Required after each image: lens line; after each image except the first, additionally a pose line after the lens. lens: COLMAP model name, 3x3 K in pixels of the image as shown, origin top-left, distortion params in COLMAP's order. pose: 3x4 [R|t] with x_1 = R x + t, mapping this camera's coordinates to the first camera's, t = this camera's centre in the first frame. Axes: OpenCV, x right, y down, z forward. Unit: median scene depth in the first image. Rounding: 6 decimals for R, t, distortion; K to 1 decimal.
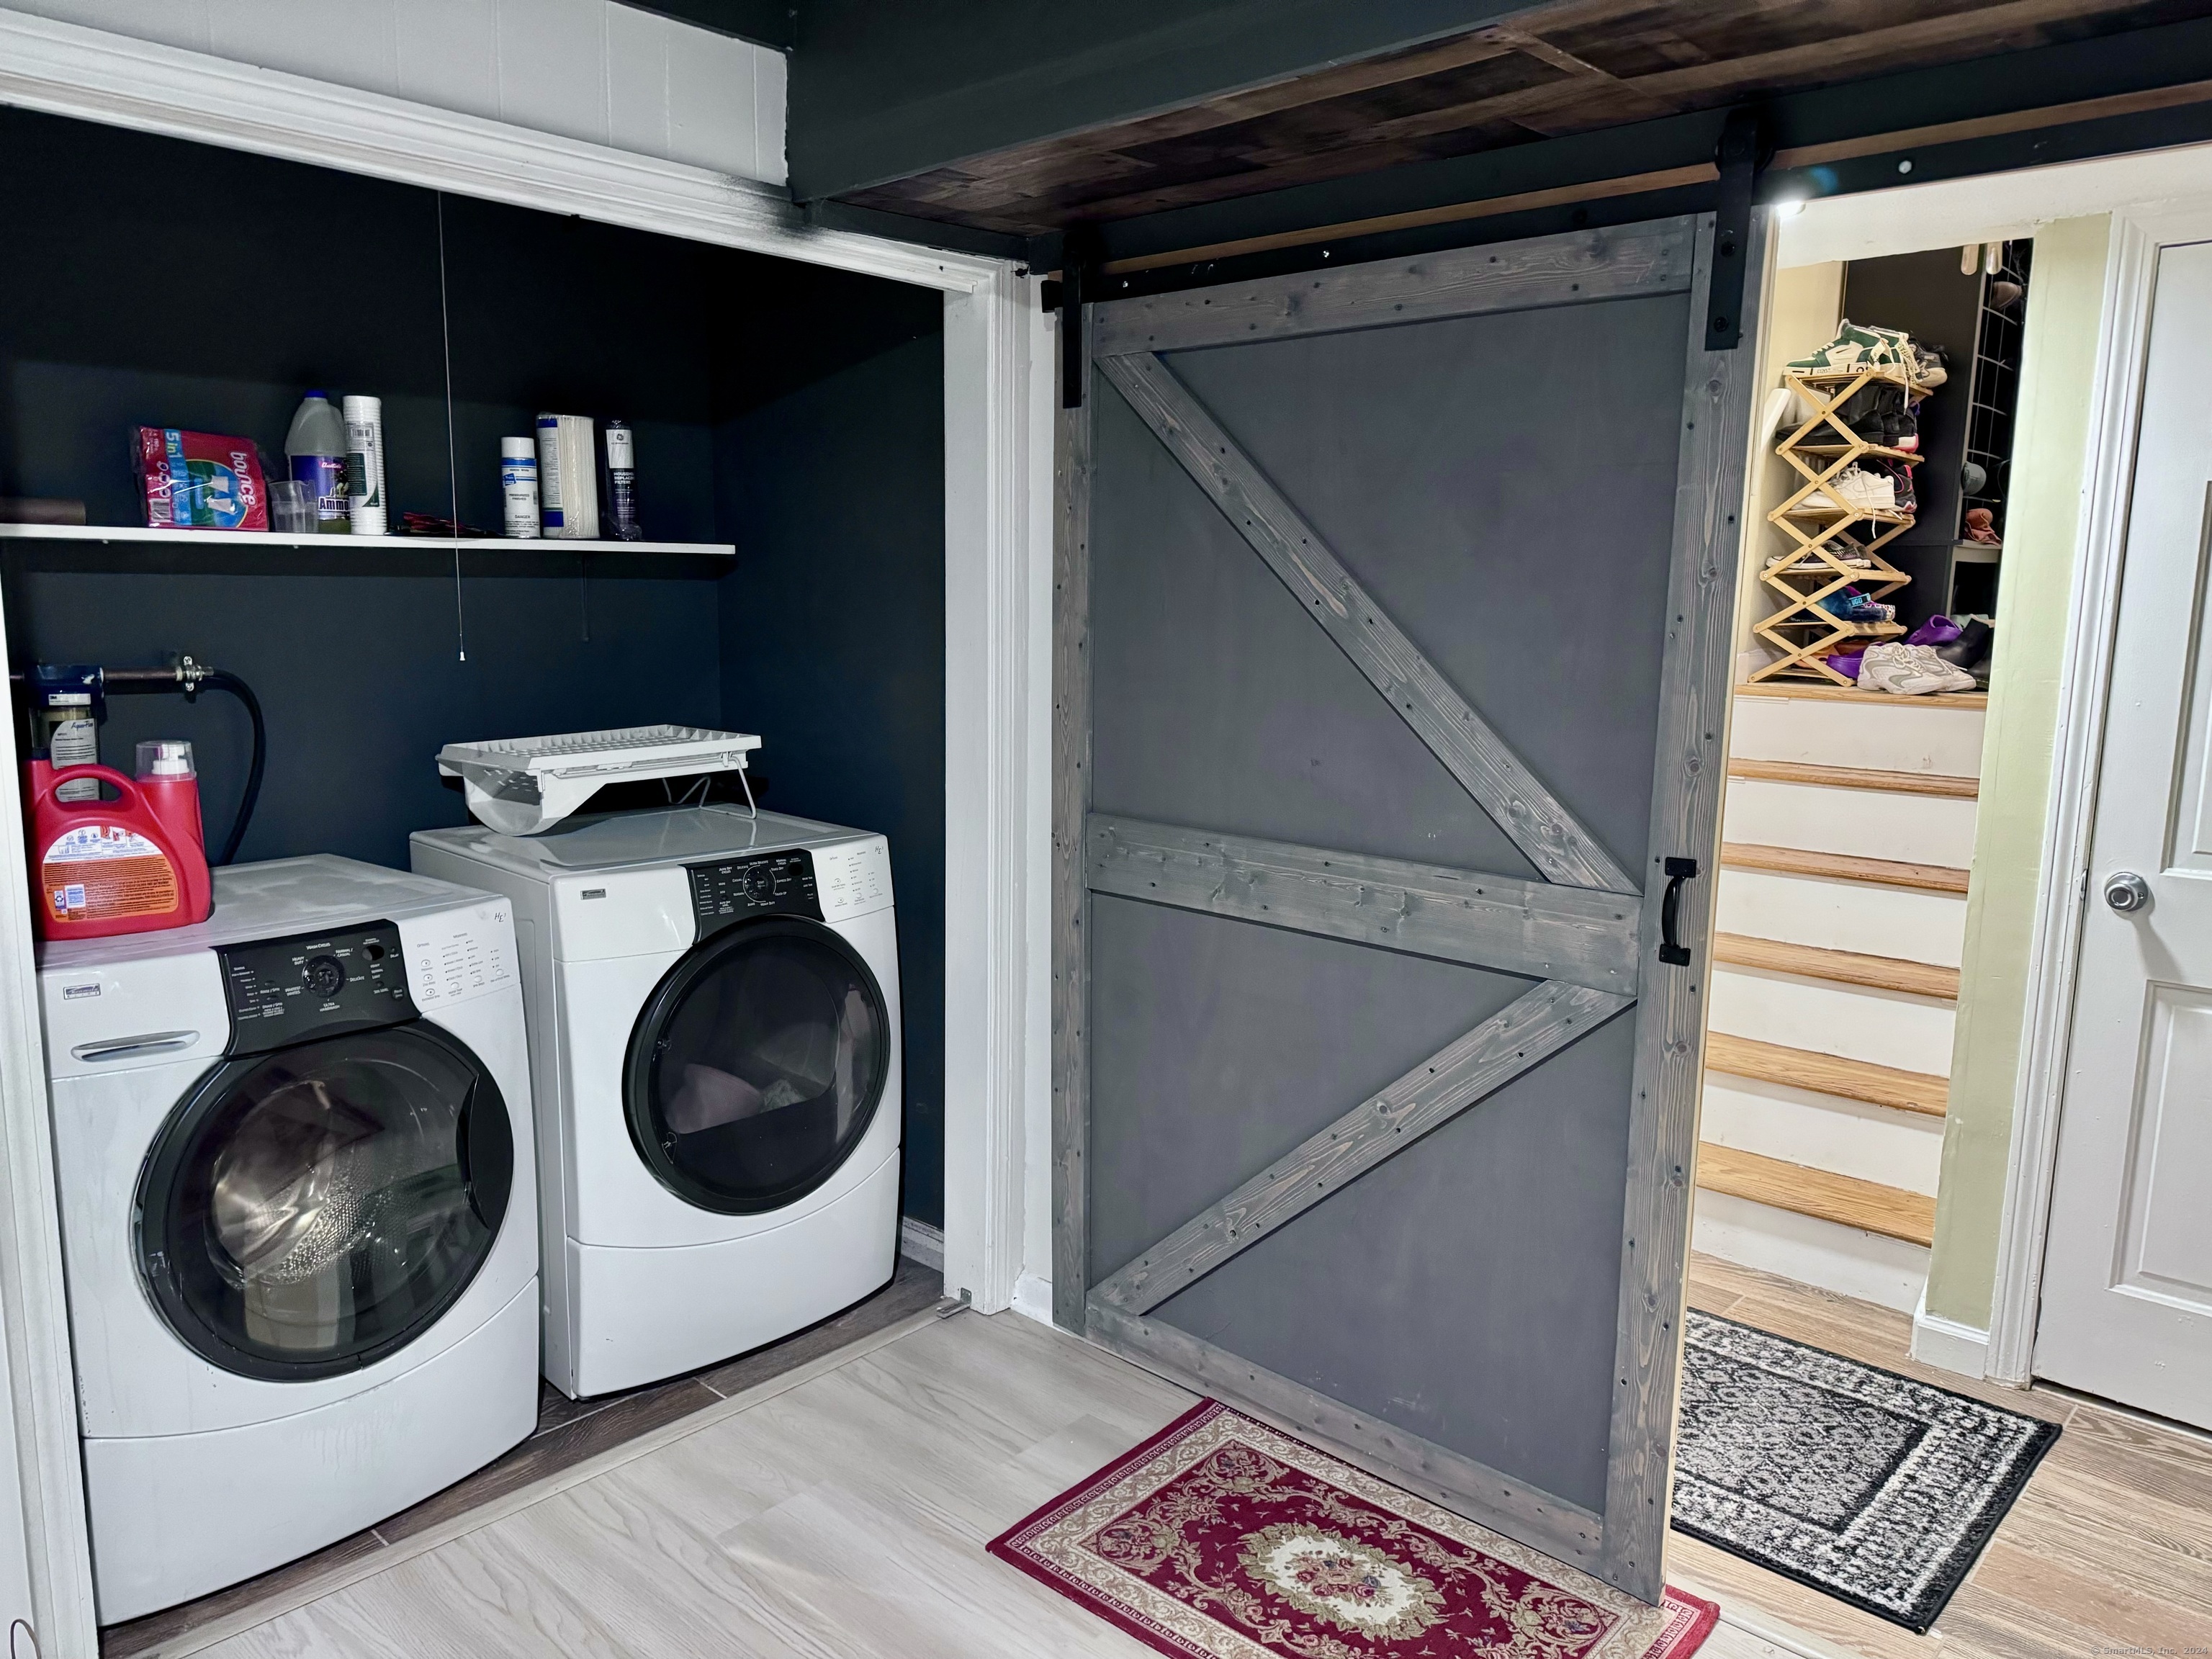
lens RADIAL K [[1563.6, 0, 1092.6], [0, 1563.6, 831.1], [0, 0, 1]] dist [0.059890, -0.068593]
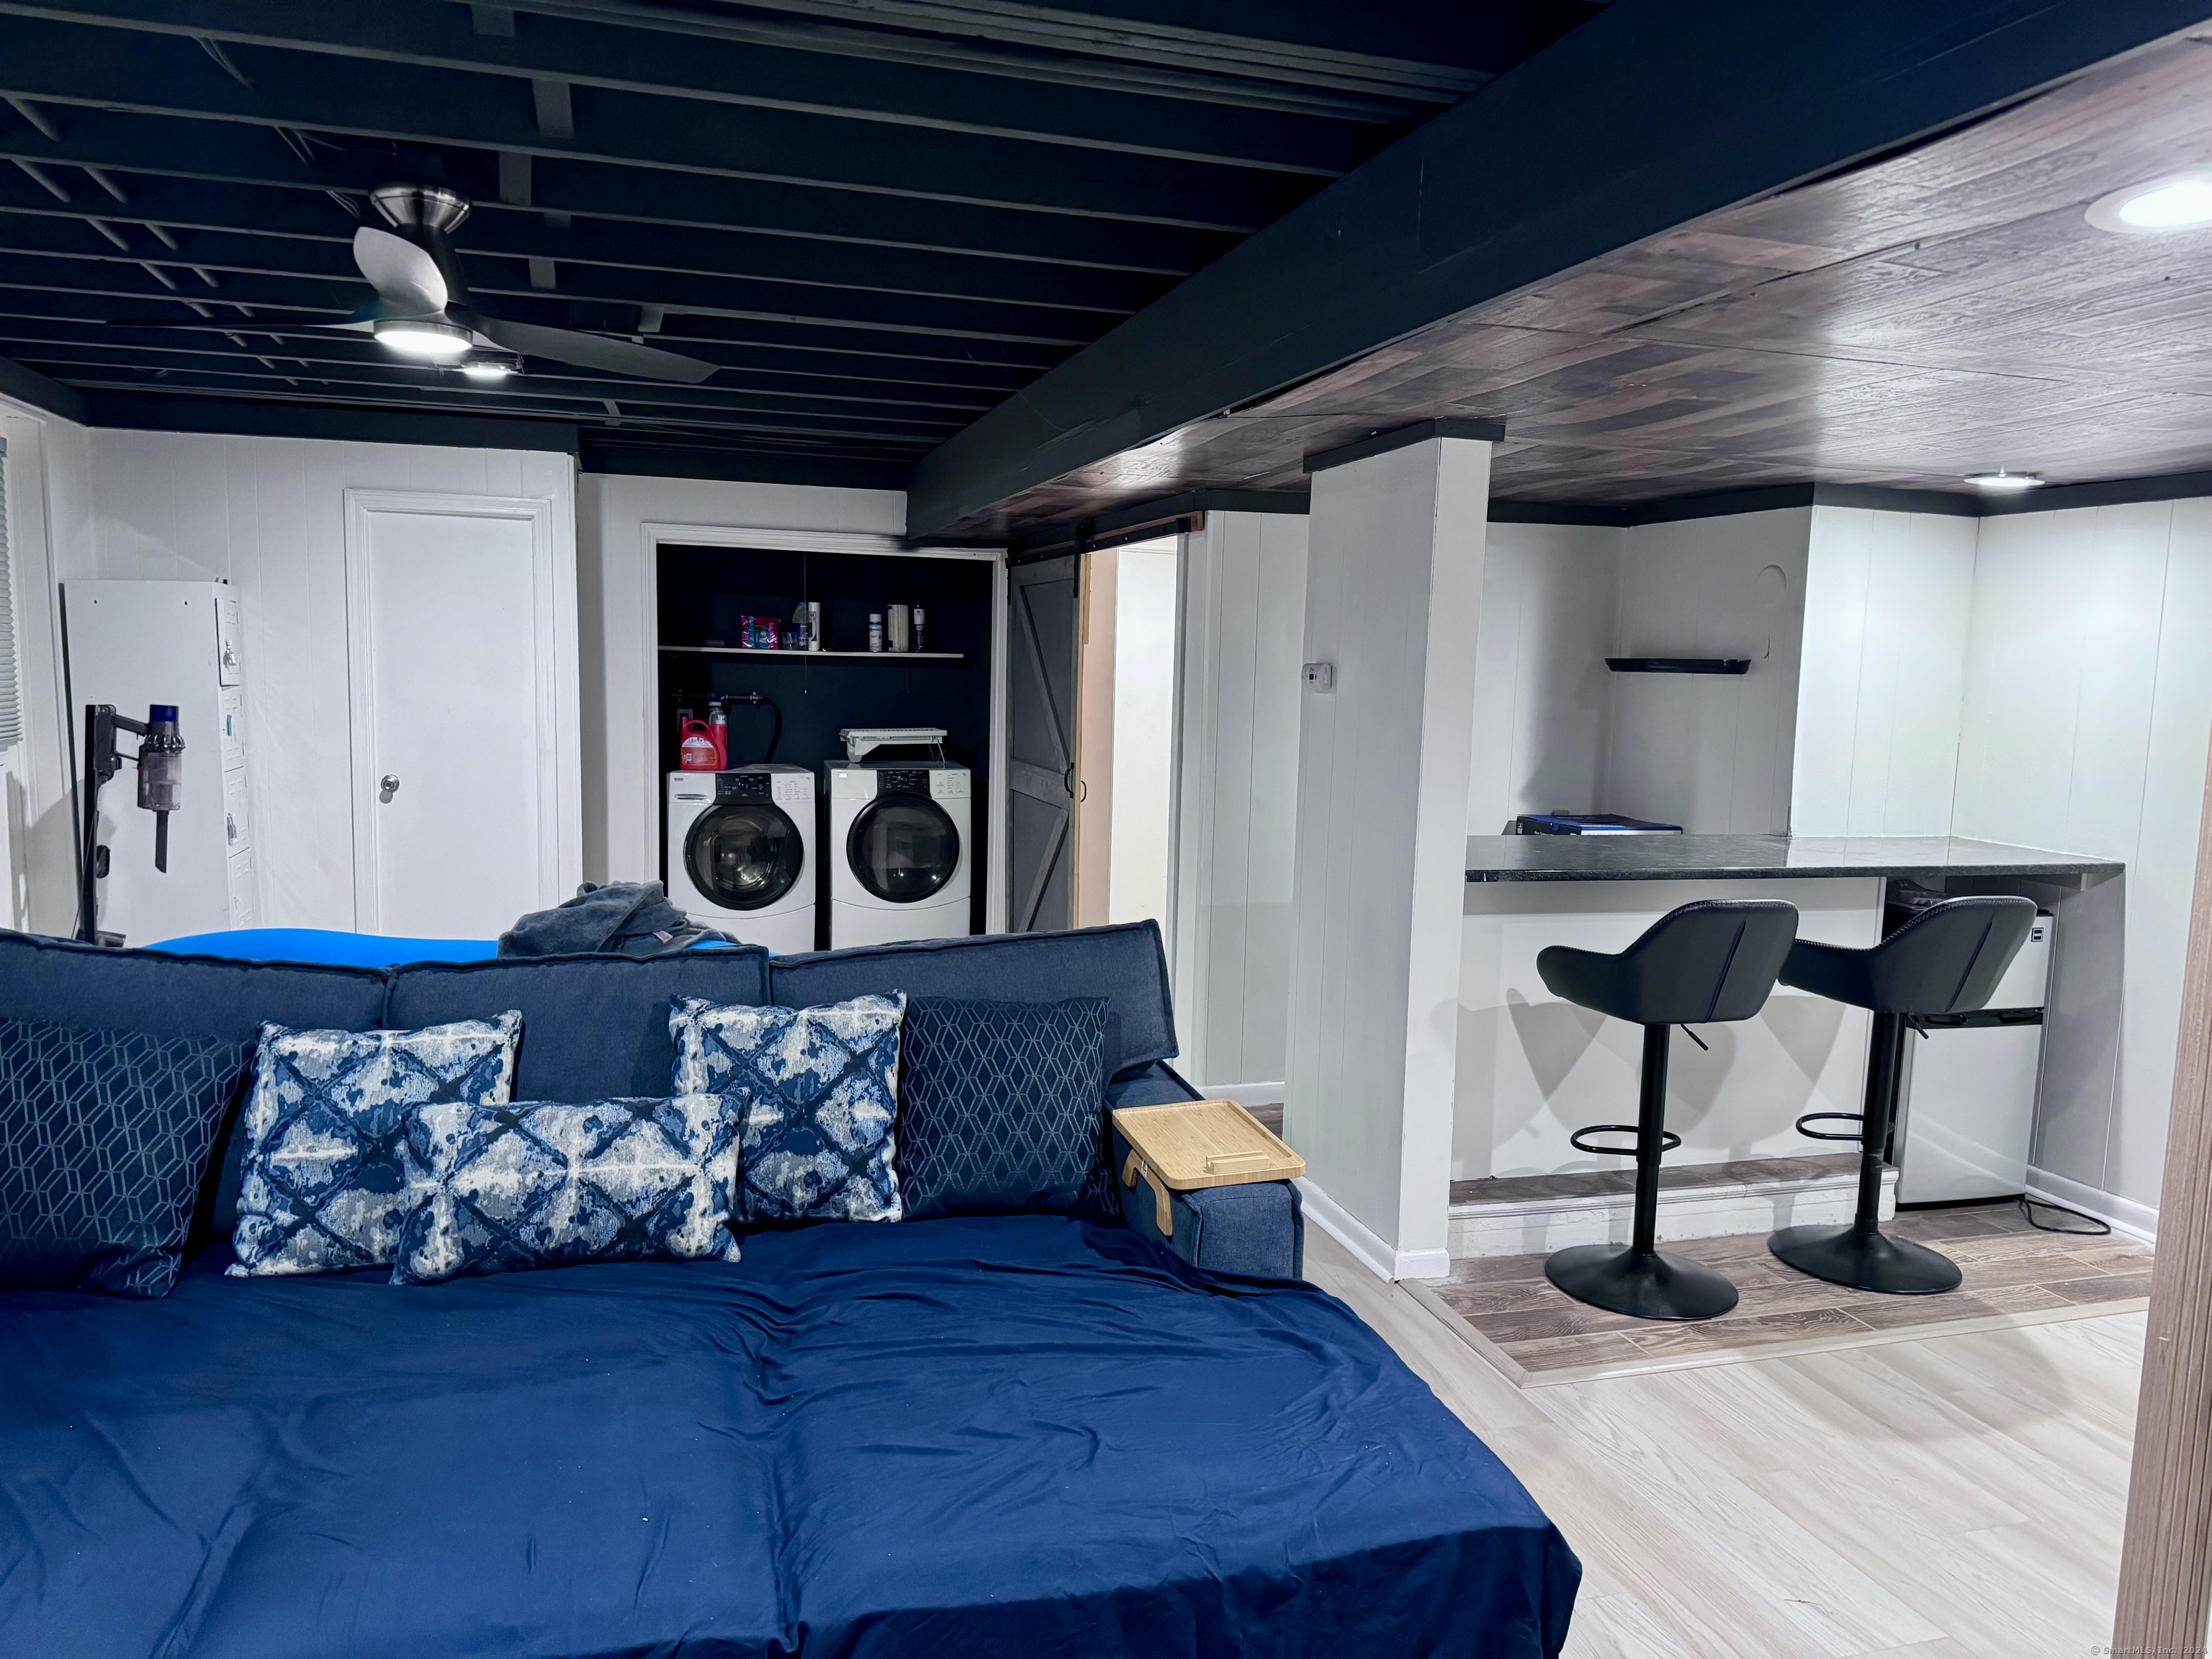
lens RADIAL K [[1563.6, 0, 1113.9], [0, 1563.6, 835.7], [0, 0, 1]] dist [0.059890, -0.068593]
pose [[0.866830, 0.062923, -0.494618, 1.403040], [-0.091871, 0.995176, -0.034406, 0.185325], [0.490067, 0.075265, 0.868429, -1.130697]]
